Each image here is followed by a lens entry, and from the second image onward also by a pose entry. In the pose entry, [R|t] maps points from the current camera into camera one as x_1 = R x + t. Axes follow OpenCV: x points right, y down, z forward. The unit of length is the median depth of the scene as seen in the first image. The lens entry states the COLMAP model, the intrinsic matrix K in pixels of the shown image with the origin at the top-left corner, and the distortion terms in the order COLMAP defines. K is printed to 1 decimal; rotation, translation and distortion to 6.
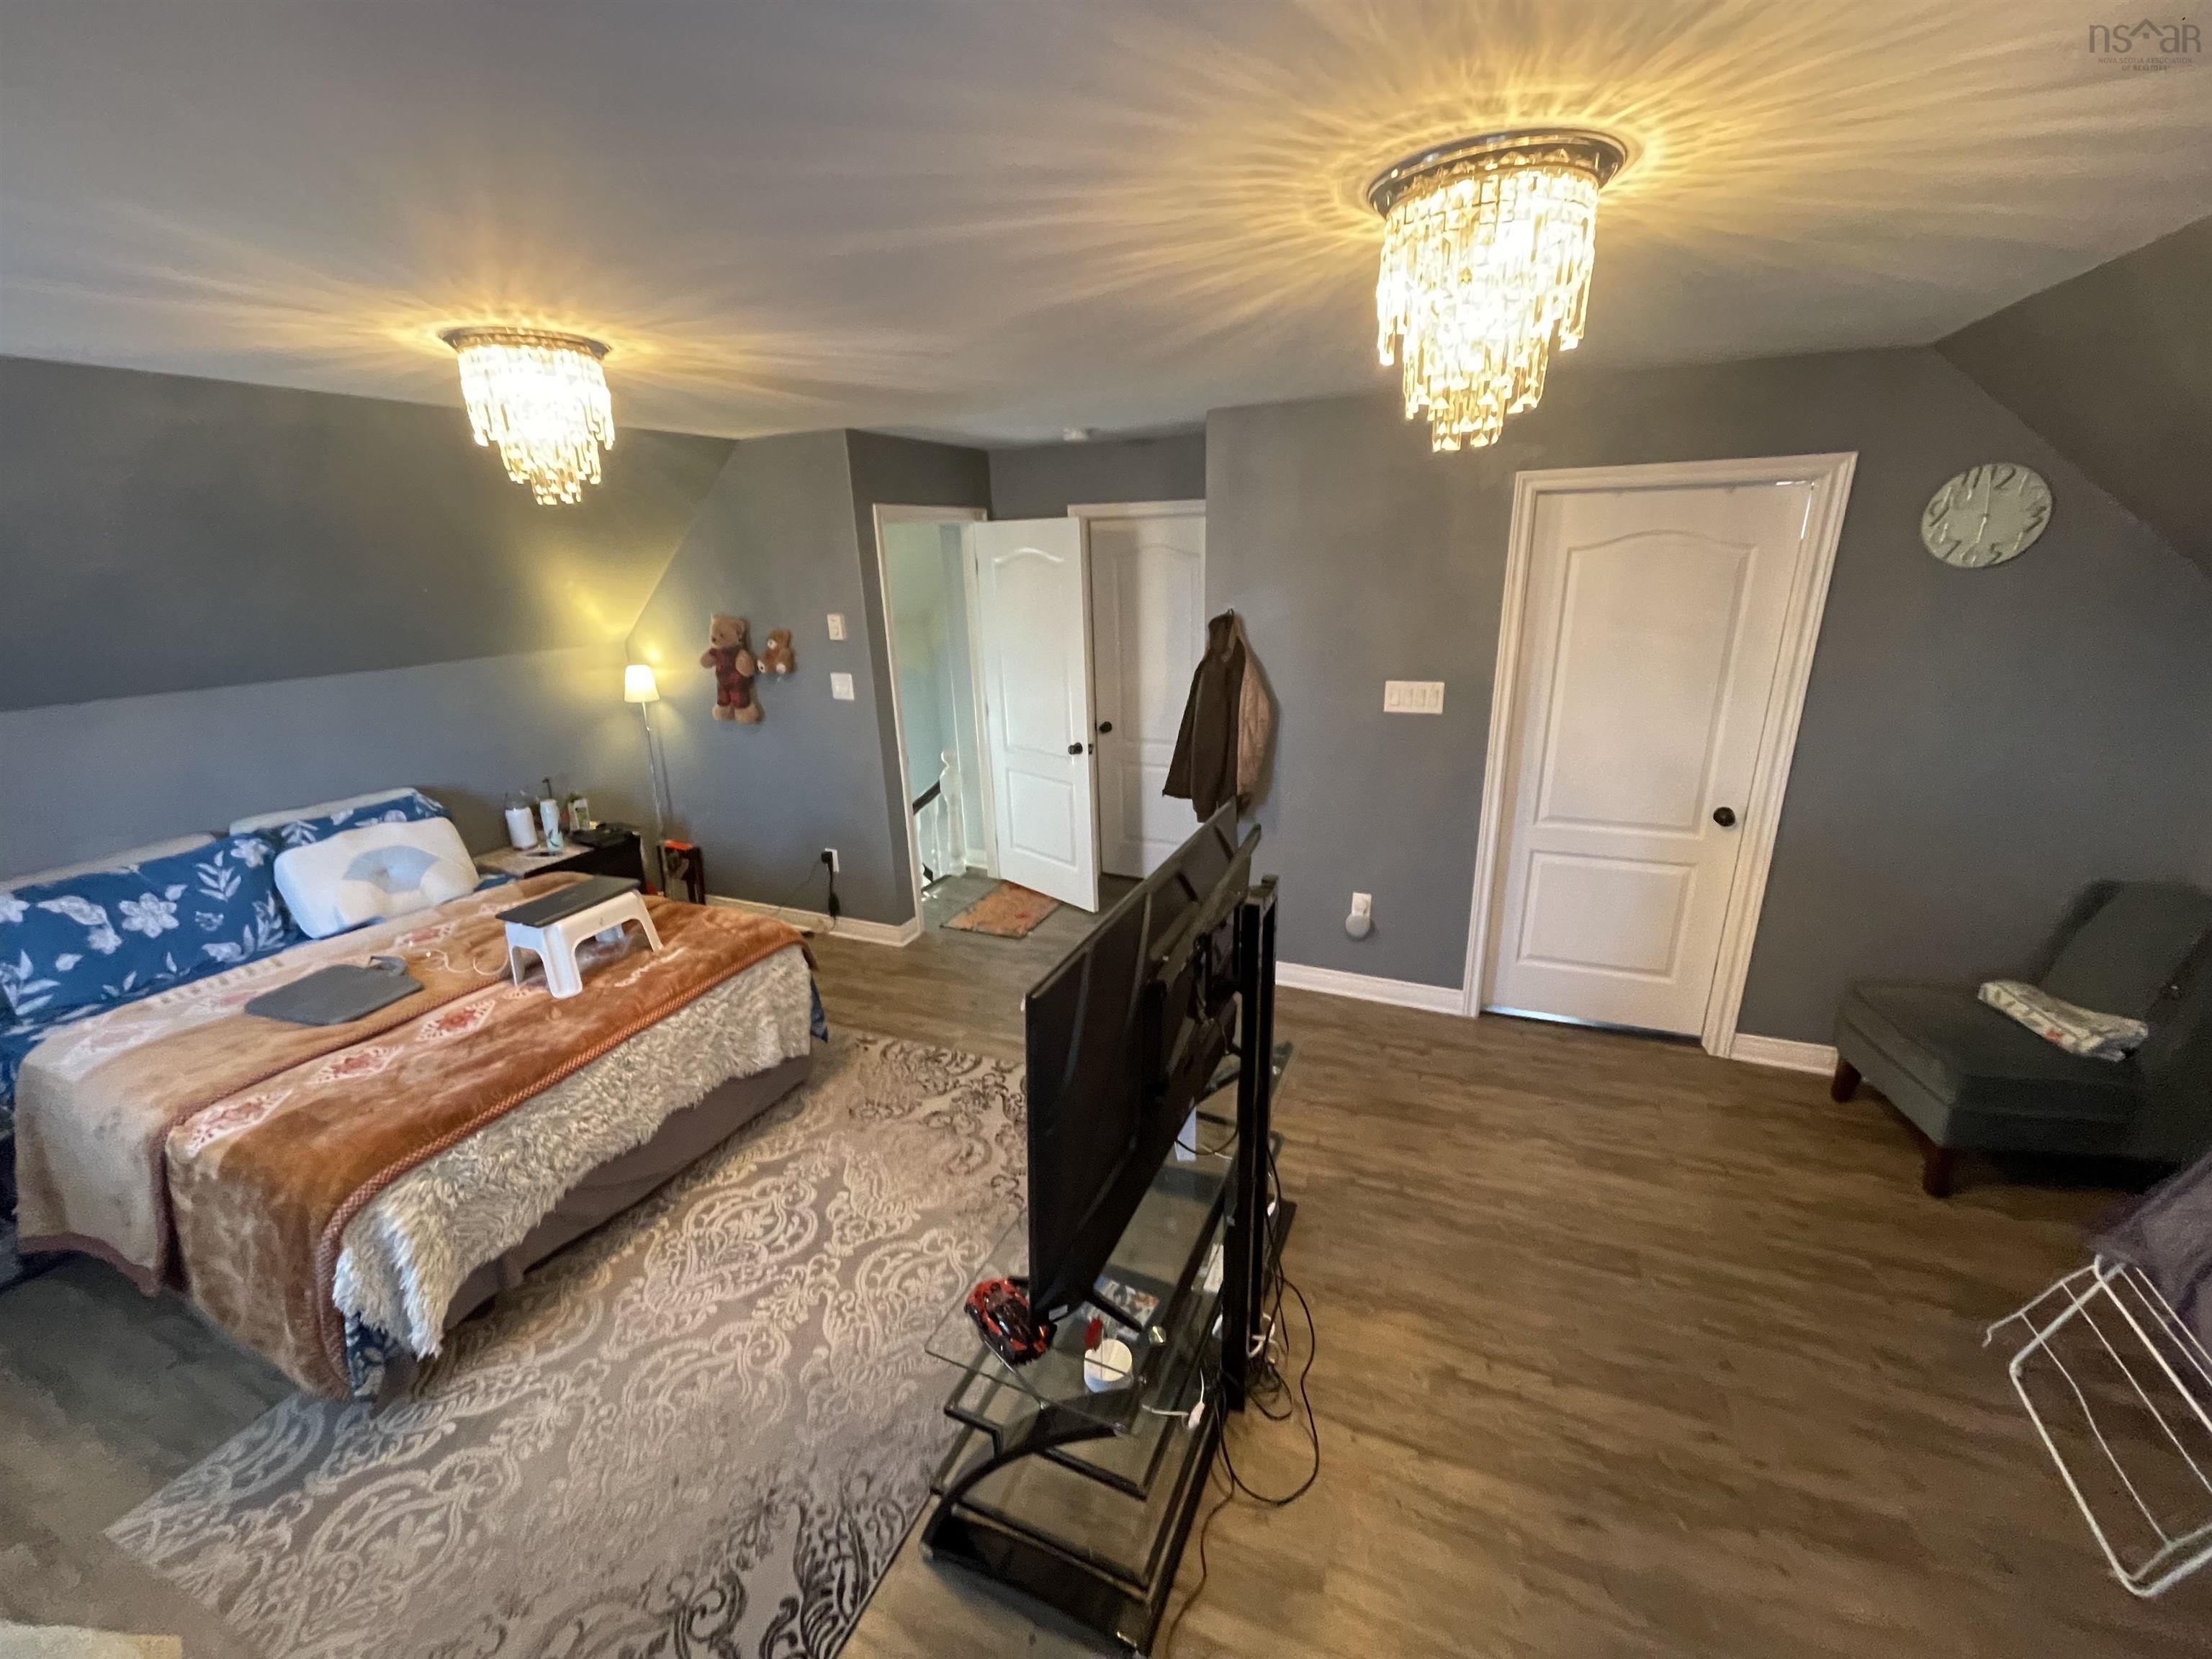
lens RADIAL K [[887.8, 0, 1109.5], [0, 887.8, 830.9], [0, 0, 1]] dist [-0.003475, 0.000001]
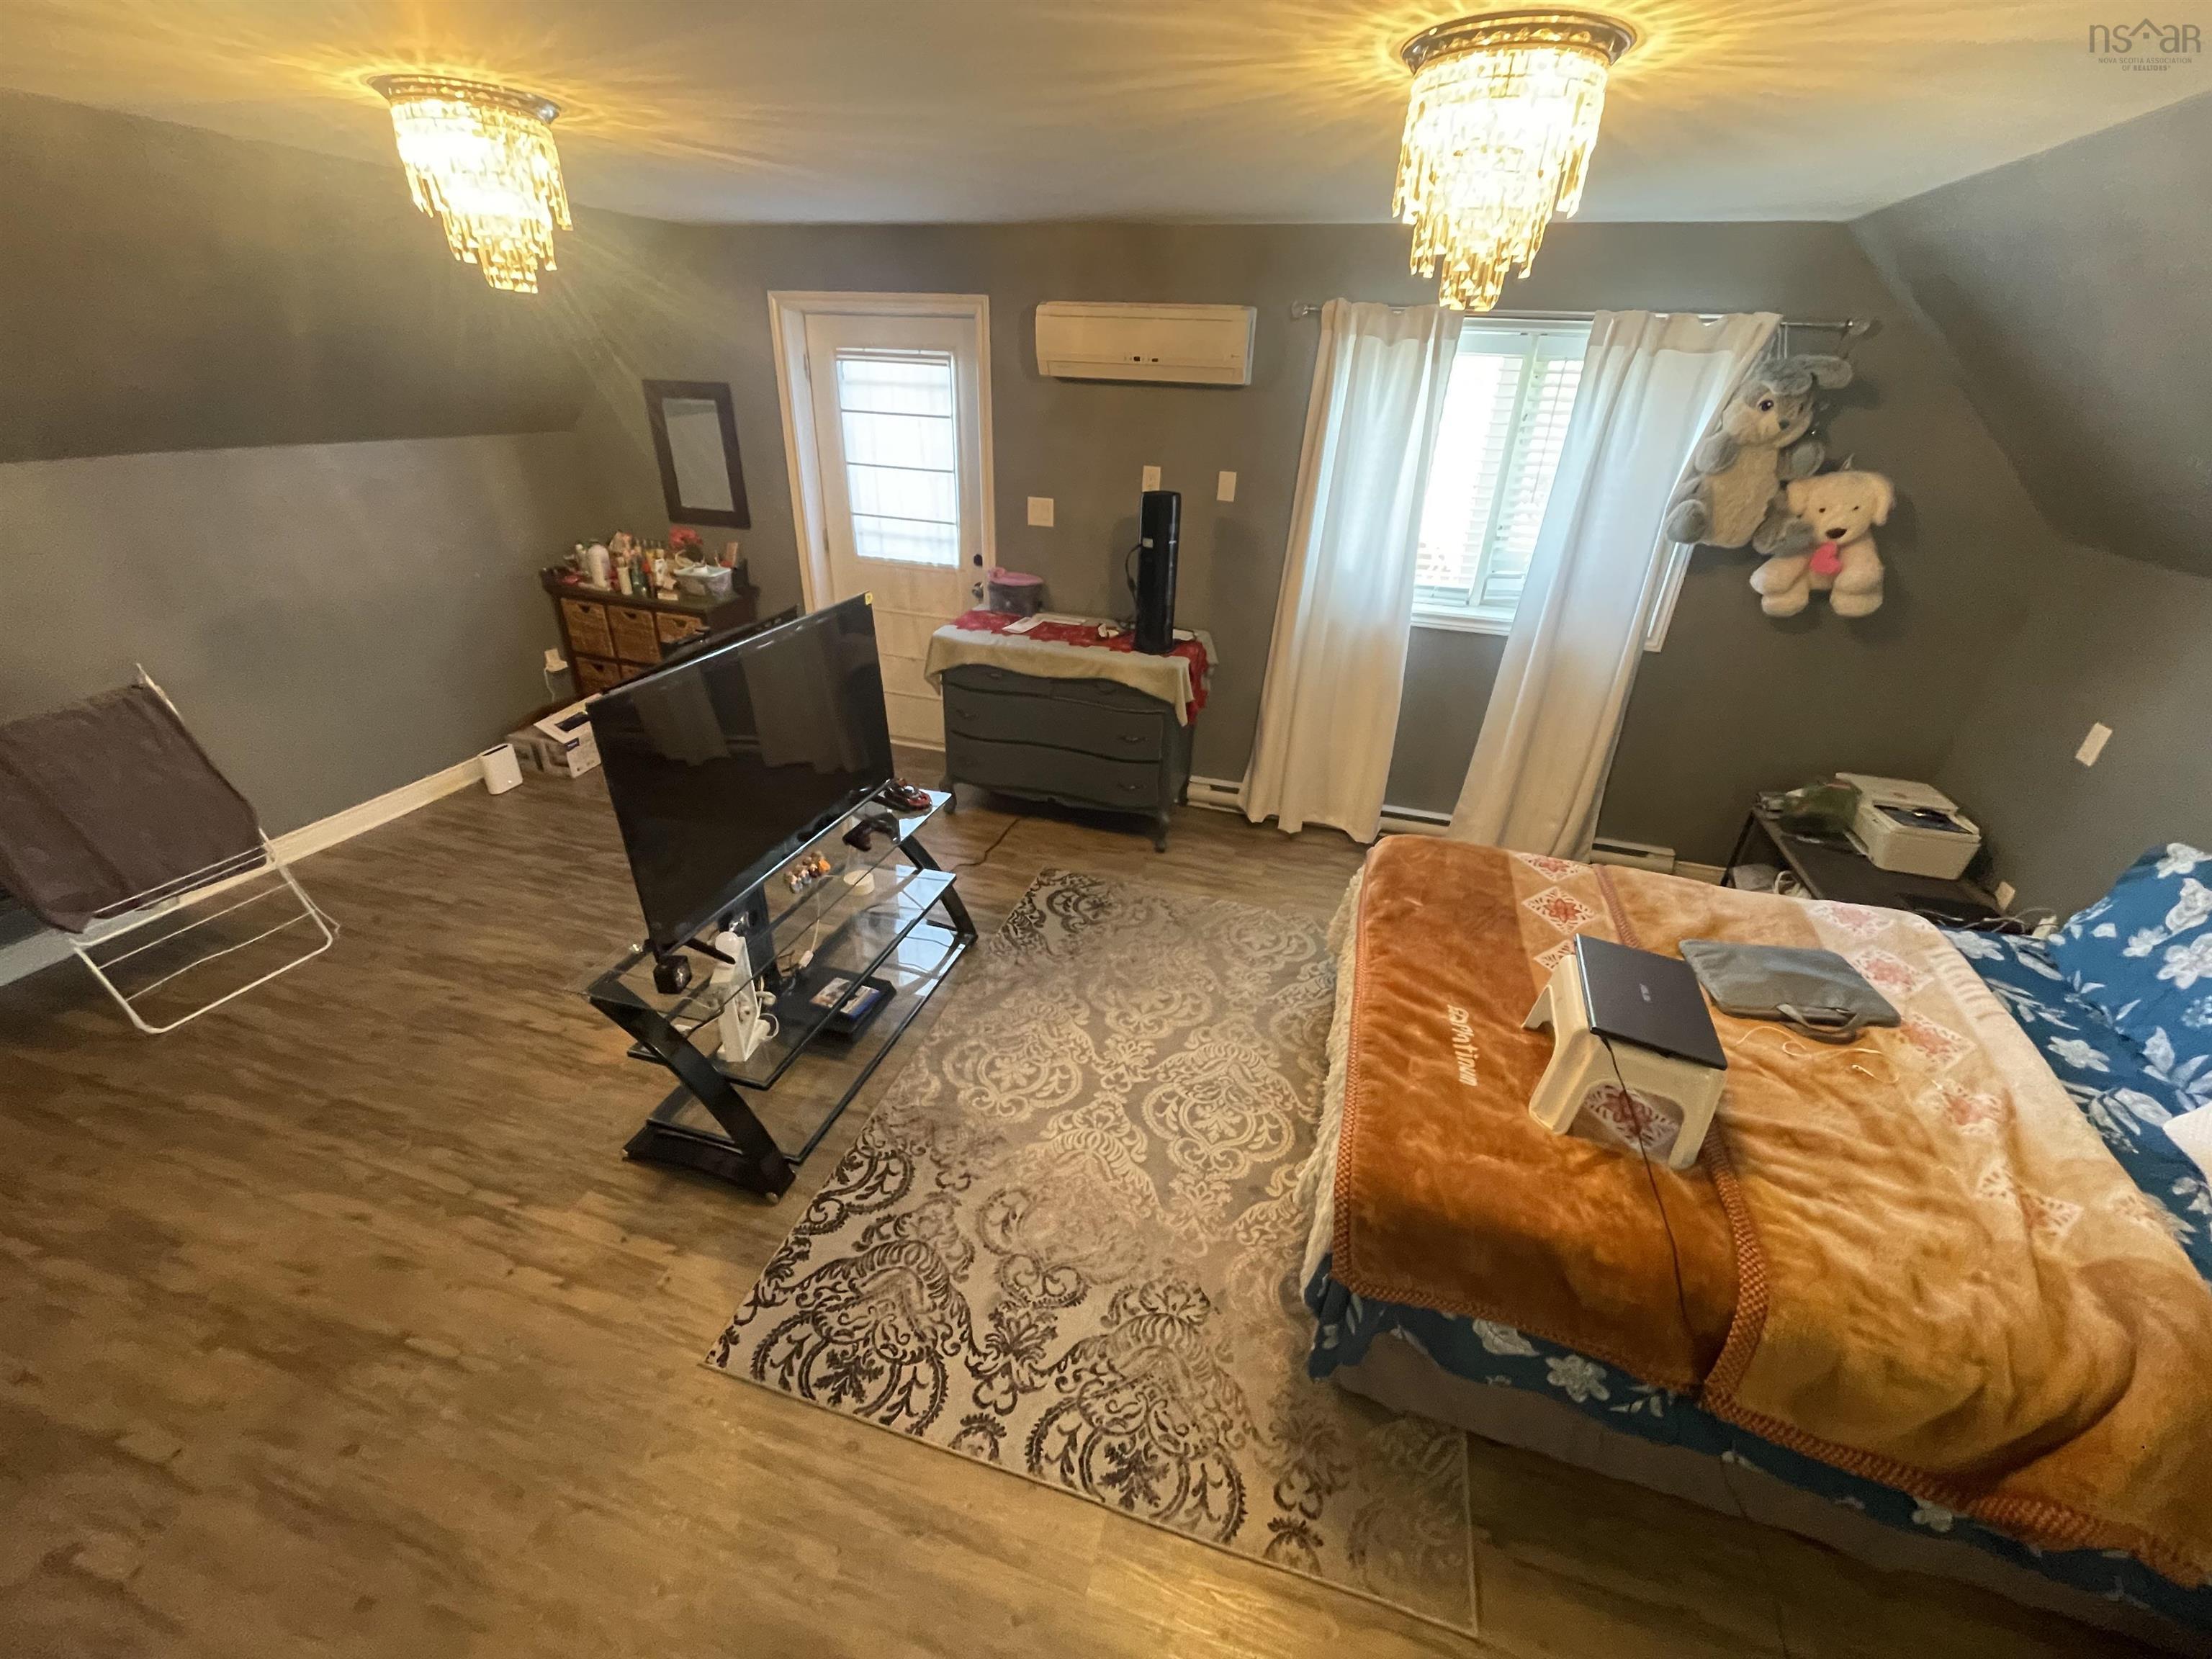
lens RADIAL K [[887.8, 0, 1110.5], [0, 887.8, 833.1], [0, 0, 1]] dist [-0.003475, 0.000001]
pose [[-0.992817, 0.050515, -0.108452, -0.193476], [-0.044412, 0.686109, 0.726142, -0.453722], [0.111092, 0.725743, -0.678937, 1.368090]]
